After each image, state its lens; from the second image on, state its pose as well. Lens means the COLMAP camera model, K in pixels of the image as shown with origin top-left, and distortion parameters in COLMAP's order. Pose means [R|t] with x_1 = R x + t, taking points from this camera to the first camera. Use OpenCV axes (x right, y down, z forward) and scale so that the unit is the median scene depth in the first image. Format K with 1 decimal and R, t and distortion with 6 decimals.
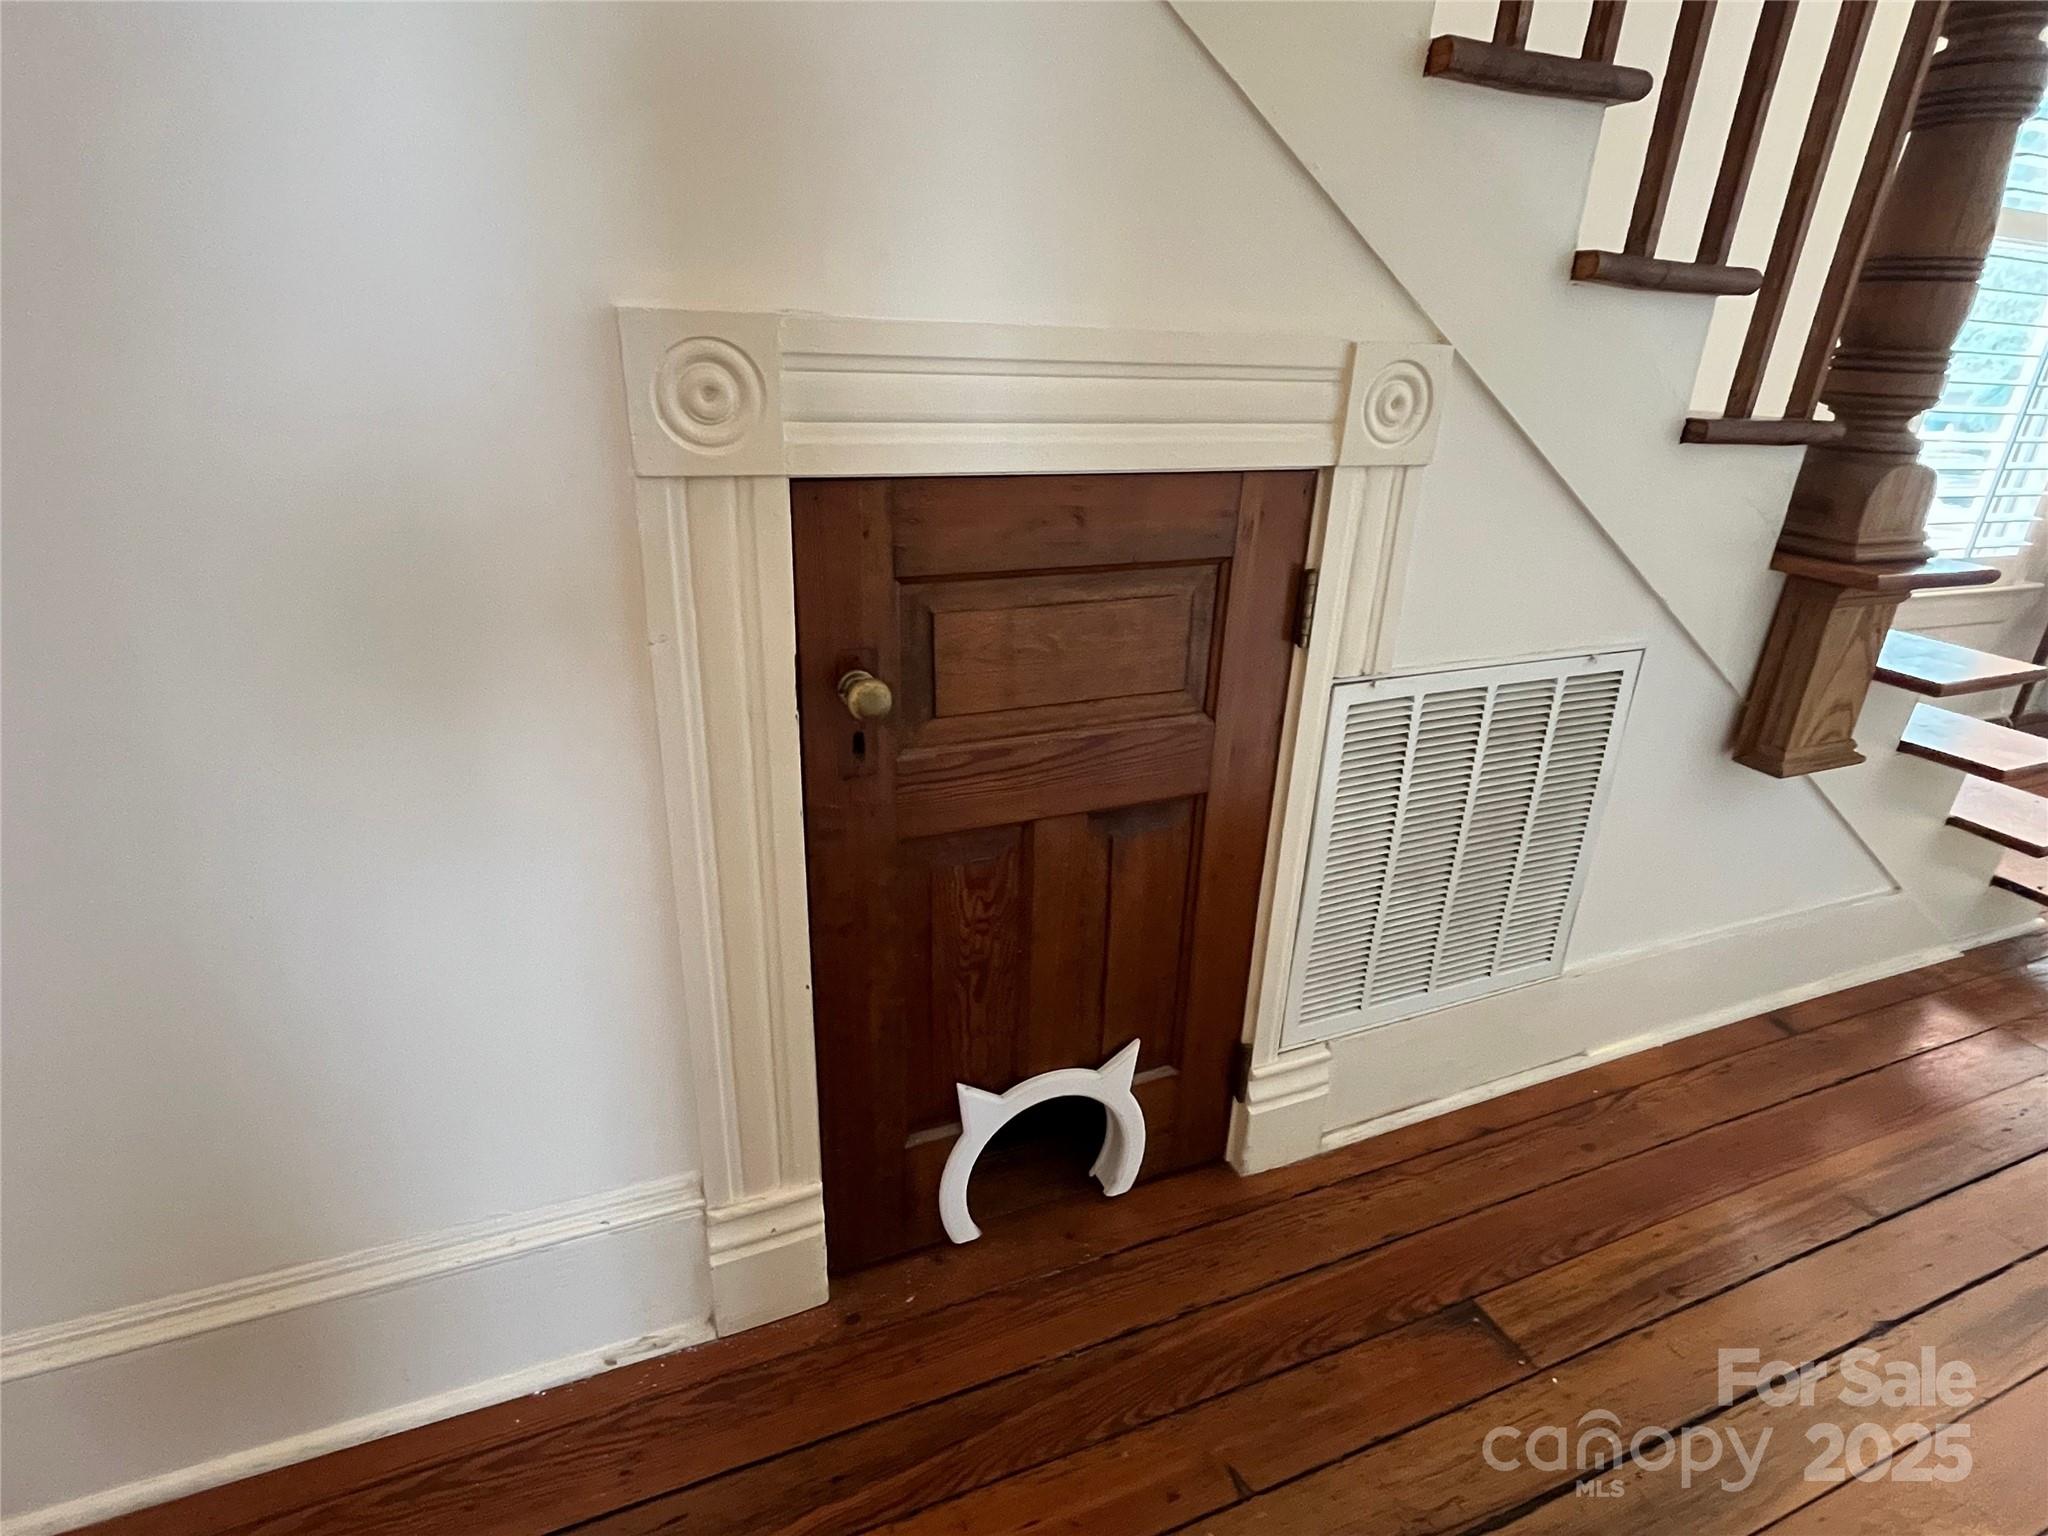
lens RADIAL K [[1062.1, 0, 1018.3], [0, 1062.1, 769.6], [0, 0, 1]] dist [-0.005997, 0.000141]
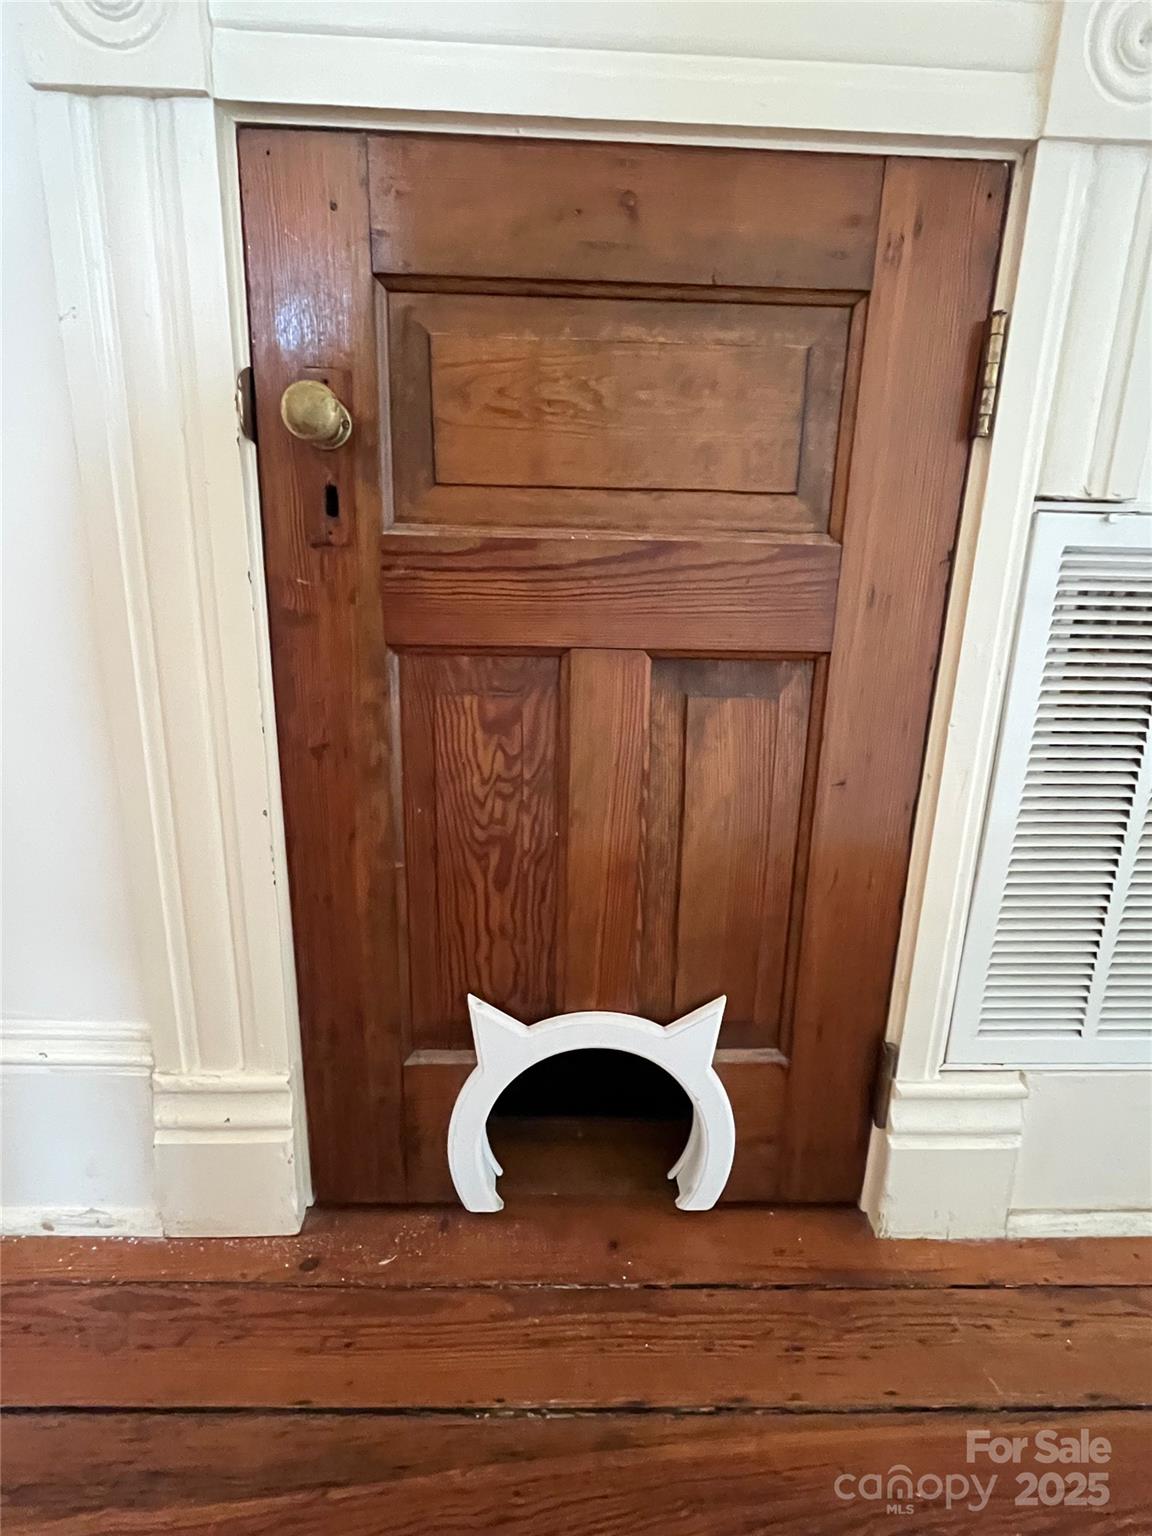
lens RADIAL K [[796.6, 0, 580.9], [0, 796.6, 761.9], [0, 0, 1]] dist [-0.005997, 0.000141]
pose [[0.933162, 0.089479, -0.348142, 0.221888], [-0.135603, 0.984592, -0.110411, 0.184627], [0.332898, 0.150241, 0.930917, 0.460556]]
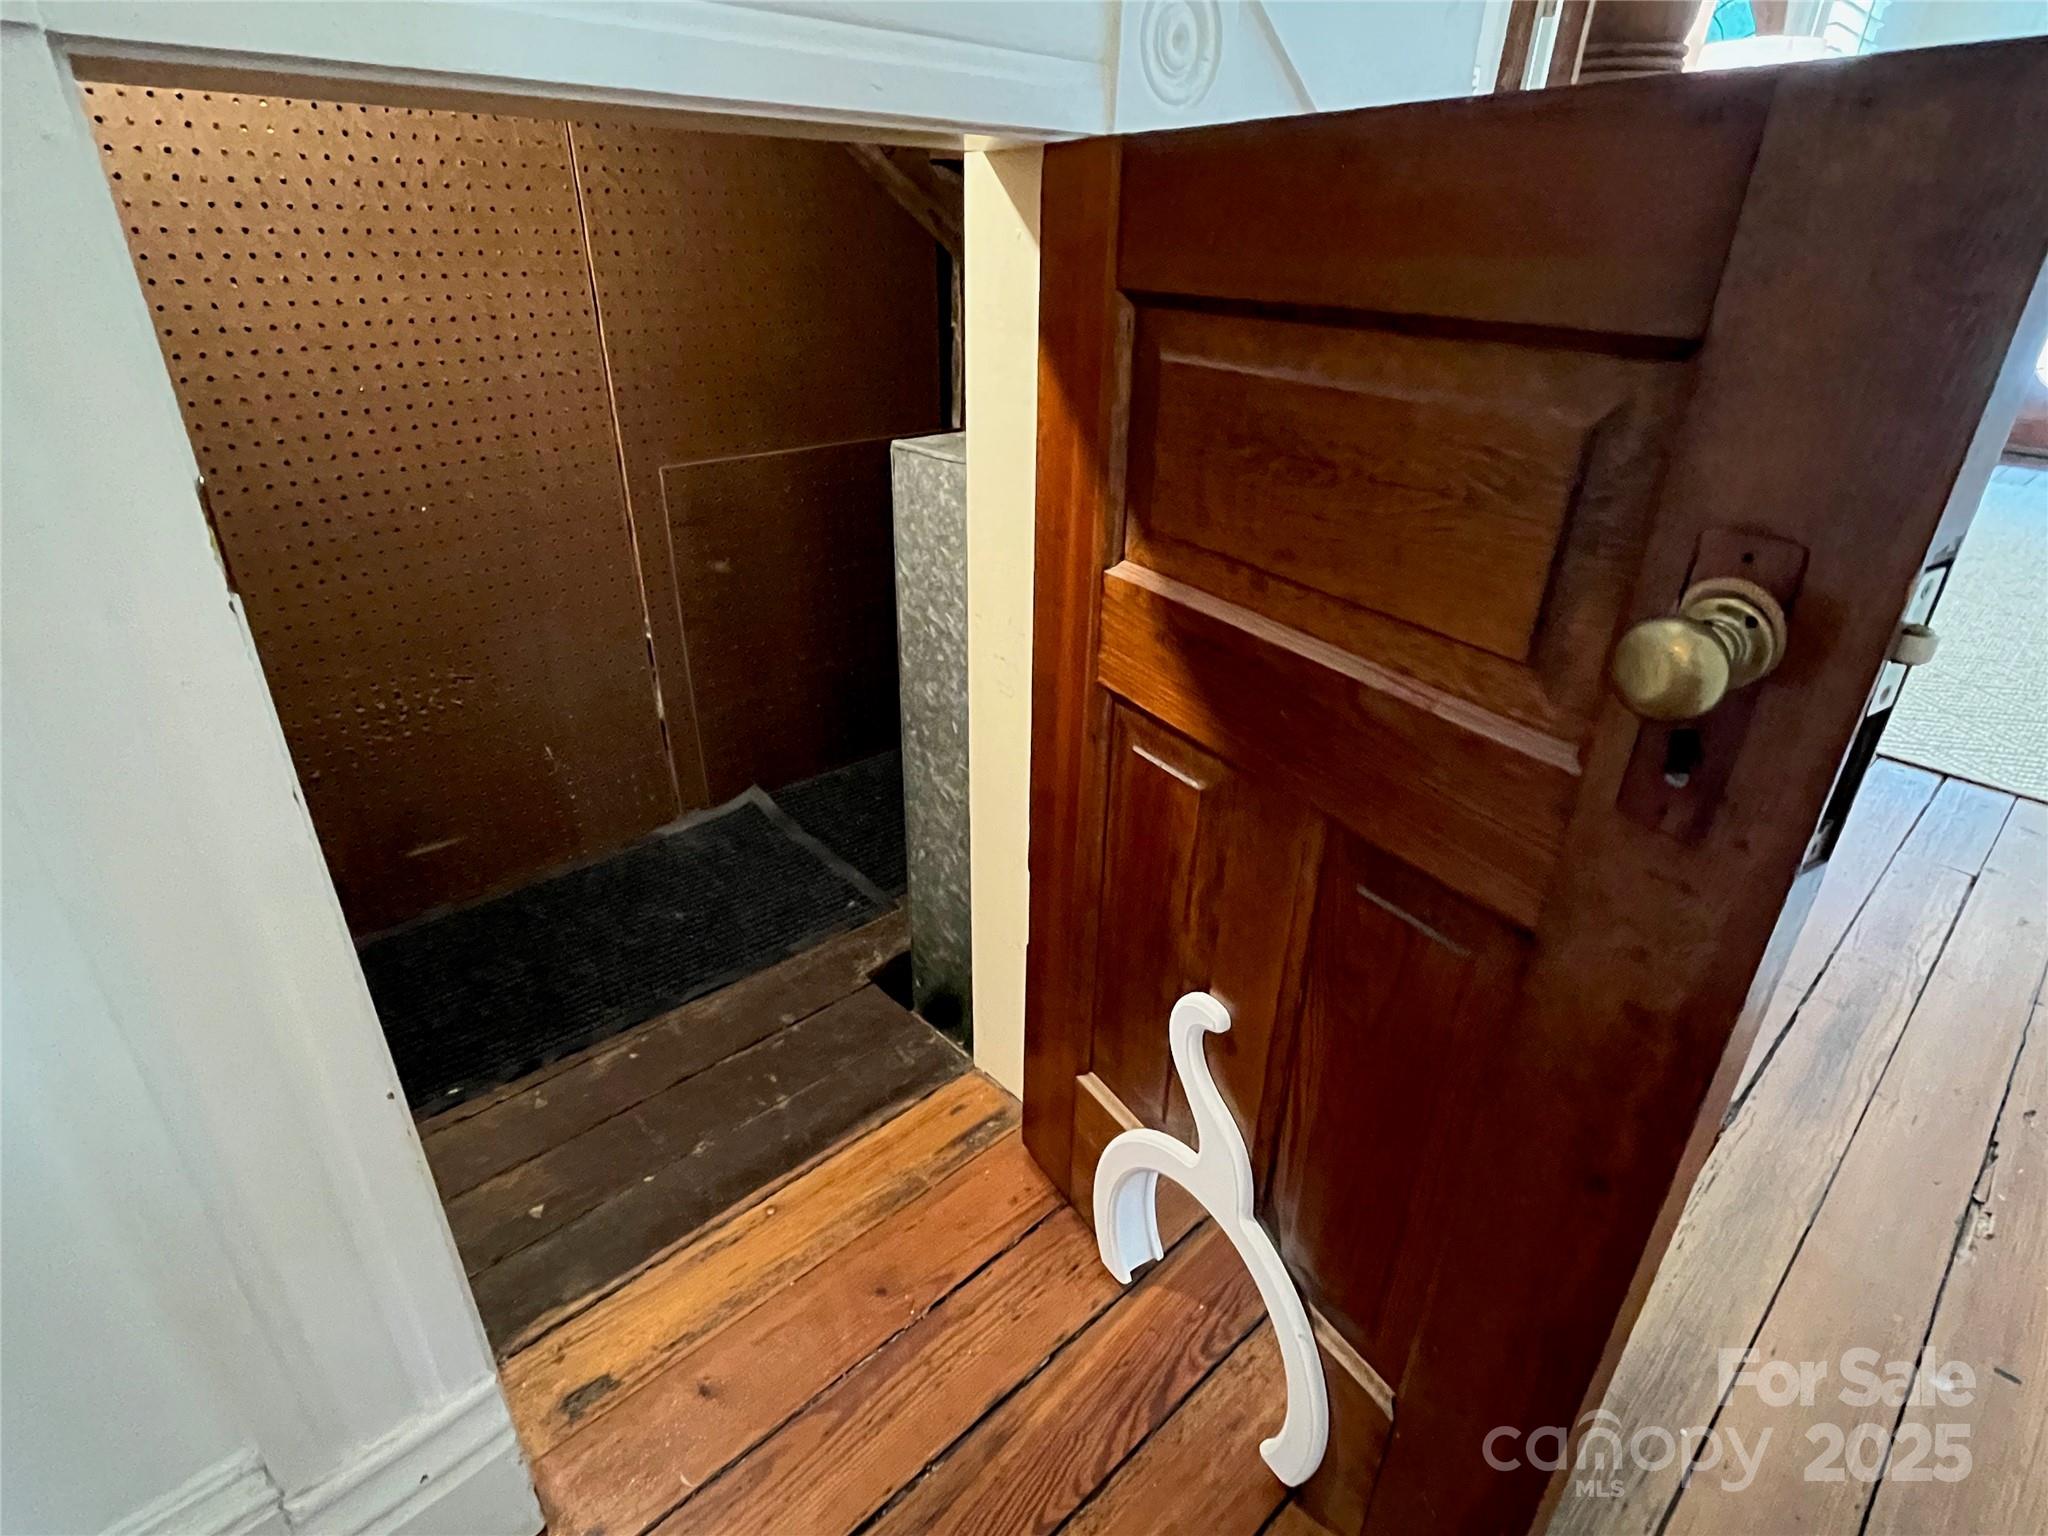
lens RADIAL K [[1062.1, 0, 1019.2], [0, 1062.1, 767.4], [0, 0, 1]] dist [-0.005997, 0.000141]
pose [[0.934285, -0.177017, 0.309477, -0.027921], [0.149410, 0.982532, 0.110941, 0.020512], [-0.323710, -0.057412, 0.944413, 0.341178]]
